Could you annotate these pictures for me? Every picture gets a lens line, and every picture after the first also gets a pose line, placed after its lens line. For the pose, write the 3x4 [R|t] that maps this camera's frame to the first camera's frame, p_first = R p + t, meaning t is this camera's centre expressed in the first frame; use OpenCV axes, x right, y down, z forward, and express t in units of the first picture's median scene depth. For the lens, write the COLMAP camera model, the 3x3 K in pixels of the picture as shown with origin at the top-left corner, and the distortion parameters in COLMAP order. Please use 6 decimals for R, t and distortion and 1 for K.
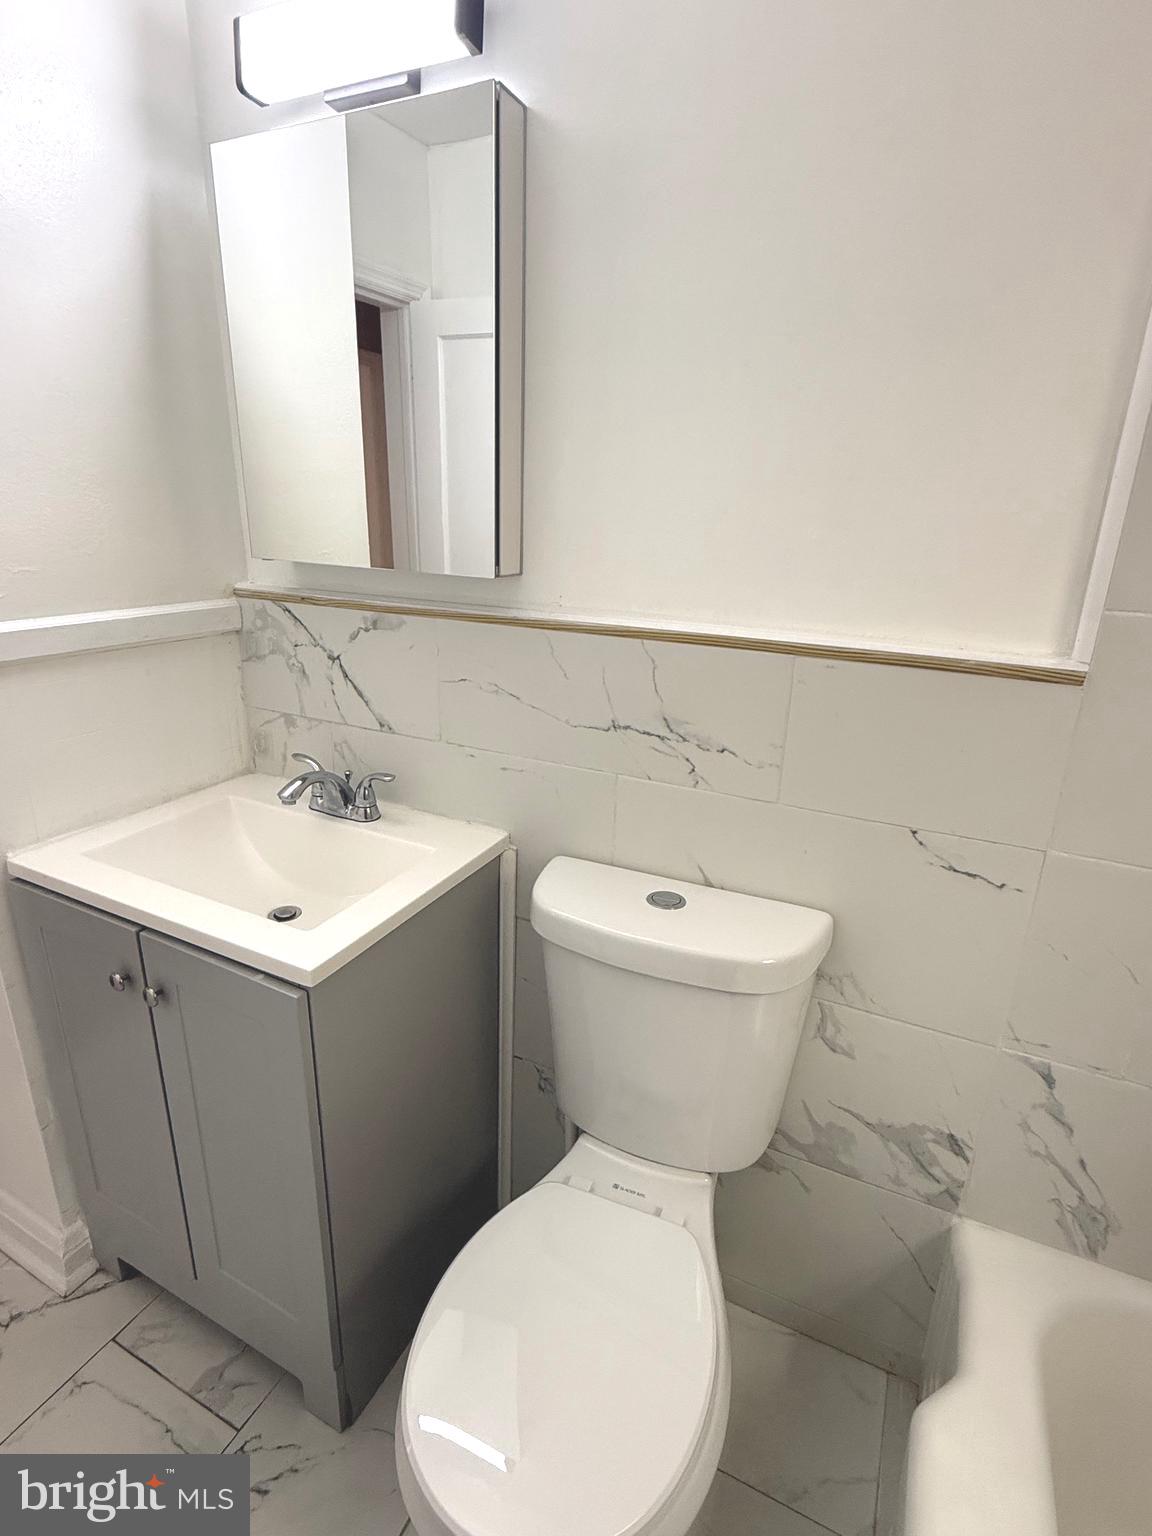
lens RADIAL K [[759.8, 0, 582.1], [0, 759.8, 767.0], [0, 0, 1]] dist [-0.002214, -0.000514]
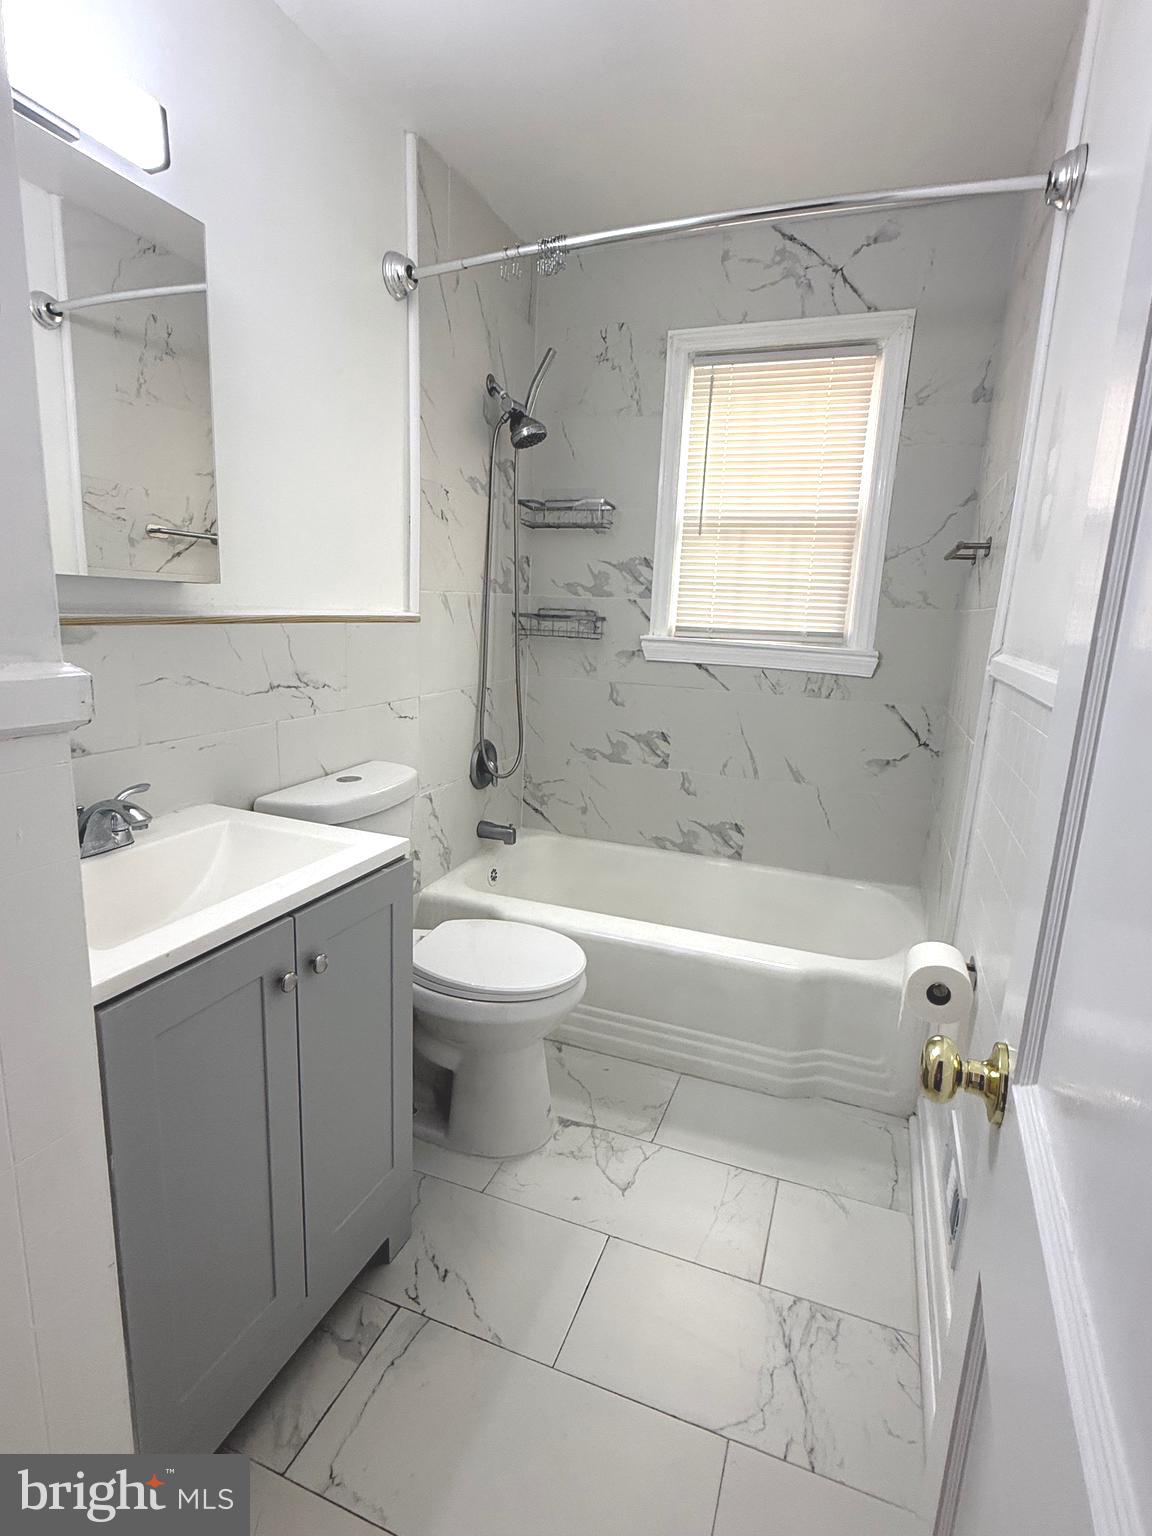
lens RADIAL K [[747.7, 0, 578.0], [0, 747.7, 764.9], [0, 0, 1]] dist [-0.001522, 0.000557]
pose [[-0.075729, -0.244417, 0.966709, -1.419326], [0.273964, 0.927081, 0.255859, -0.123095], [-0.958754, 0.284219, -0.003245, 0.513996]]
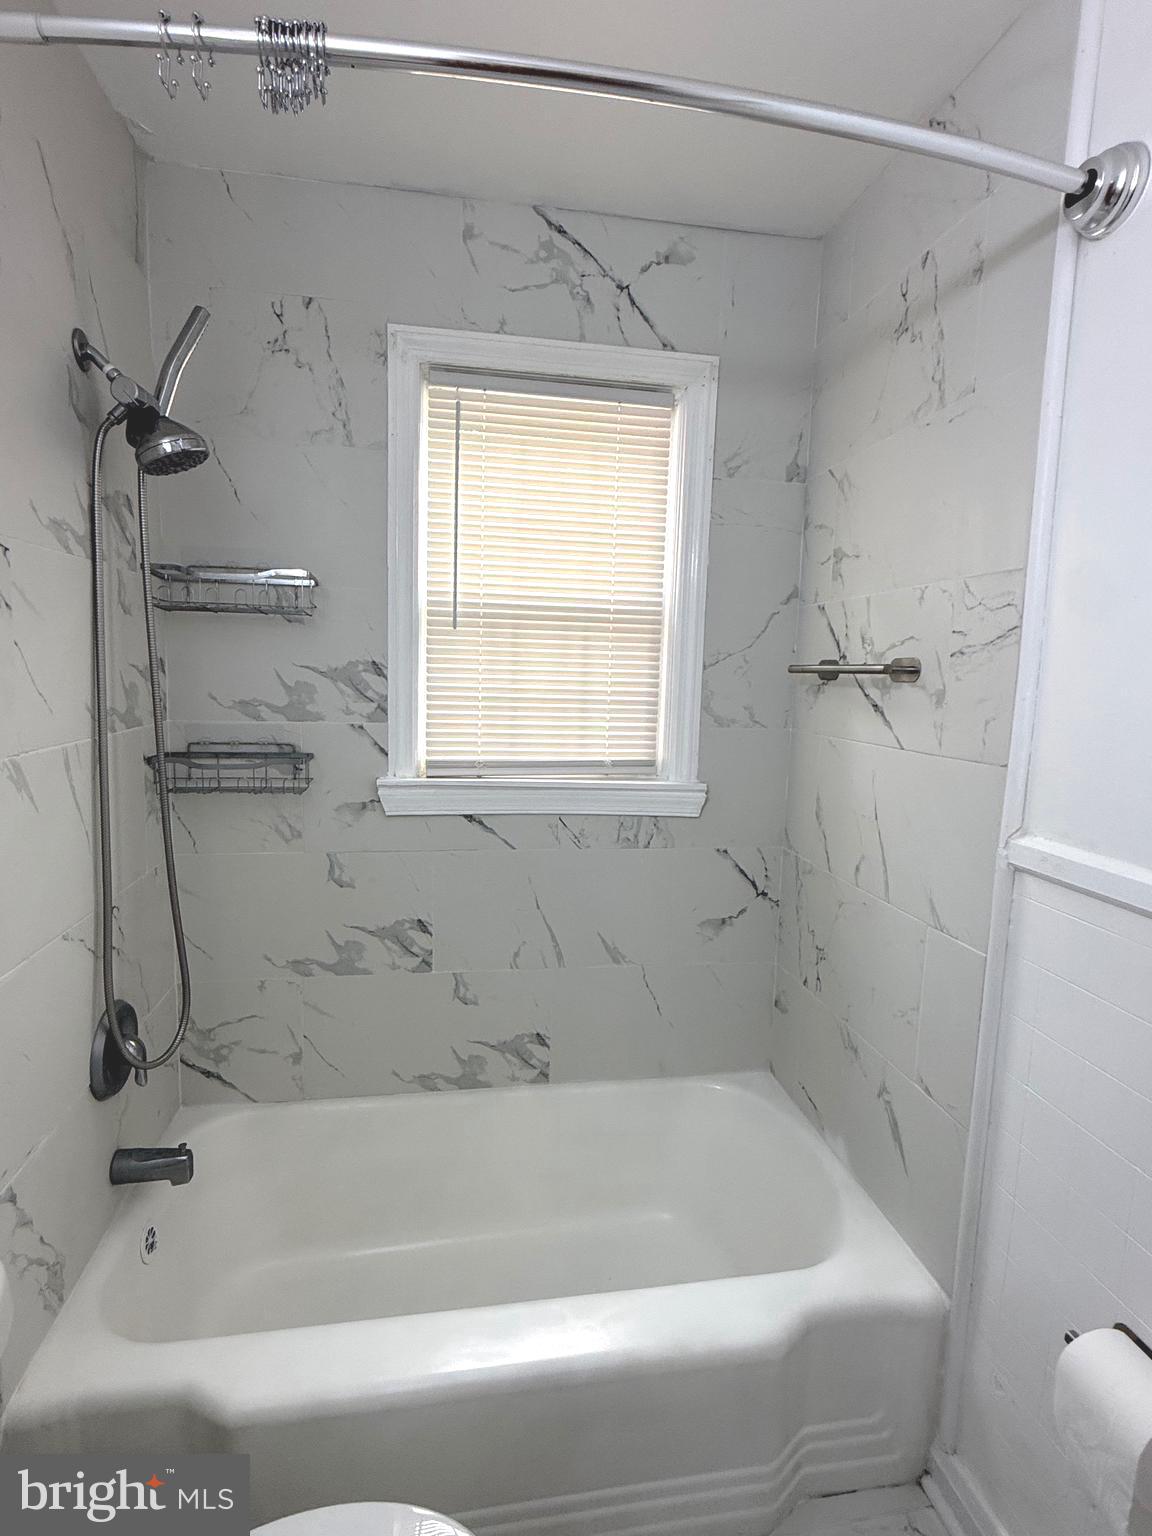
lens RADIAL K [[759.2, 0, 572.2], [0, 759.2, 769.3], [0, 0, 1]] dist [-0.001424, 0.001044]
pose [[-0.567449, -0.153604, 0.808955, -0.531338], [0.216492, 0.920049, 0.326559, -0.280076], [-0.794439, 0.360438, -0.488827, 0.630728]]
